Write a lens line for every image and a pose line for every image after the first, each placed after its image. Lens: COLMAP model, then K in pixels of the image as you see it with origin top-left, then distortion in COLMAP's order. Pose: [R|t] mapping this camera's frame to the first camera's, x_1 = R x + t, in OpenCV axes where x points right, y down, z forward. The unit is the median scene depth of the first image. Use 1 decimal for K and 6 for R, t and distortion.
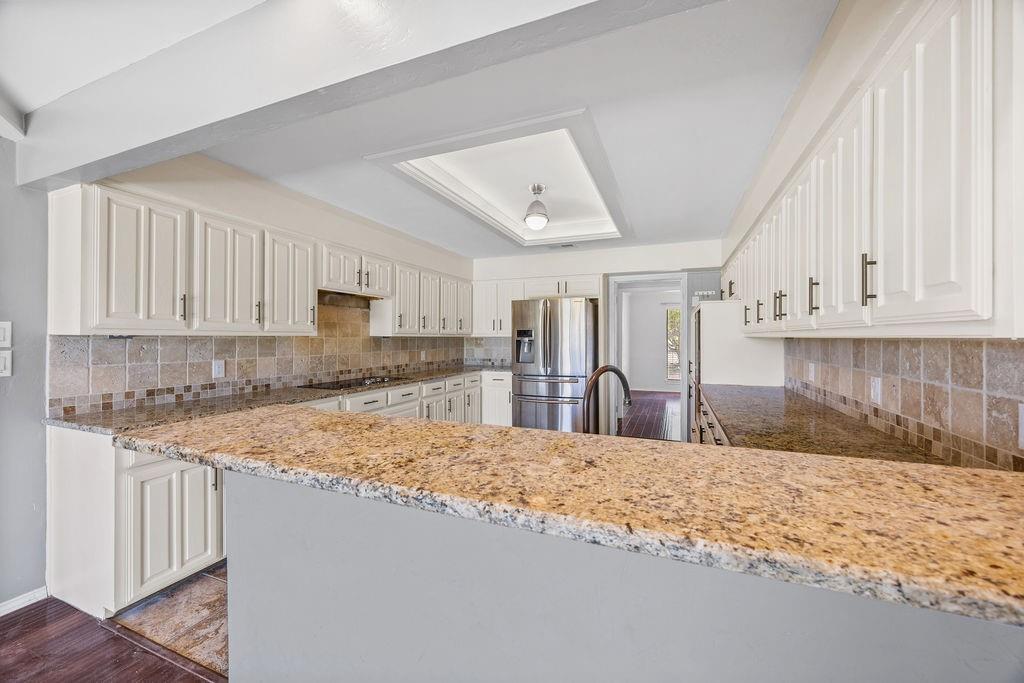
lens RADIAL K [[396.6, 0, 512.0], [0, 396.6, 341.5], [0, 0, 1]] dist [0.001465, 0.000237]
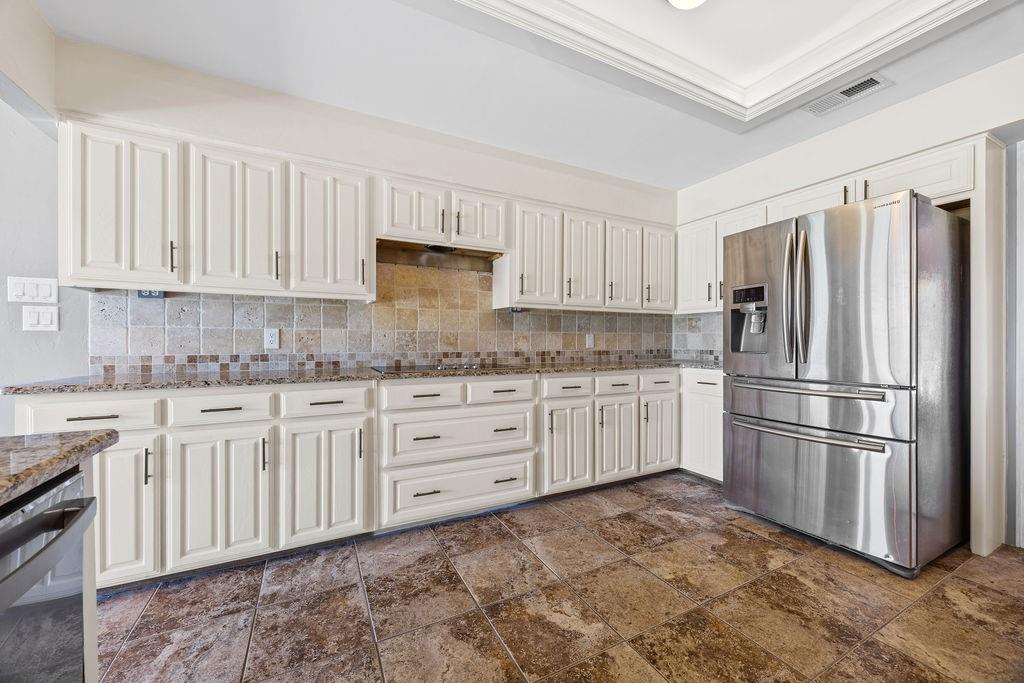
lens RADIAL K [[396.6, 0, 512.0], [0, 396.6, 341.5], [0, 0, 1]] dist [0.001465, 0.000237]
pose [[0.757468, 0.003159, -0.652864, 0.163794], [-0.009918, 0.999929, -0.006670, 0.055343], [0.652796, 0.011527, 0.757446, 0.499562]]
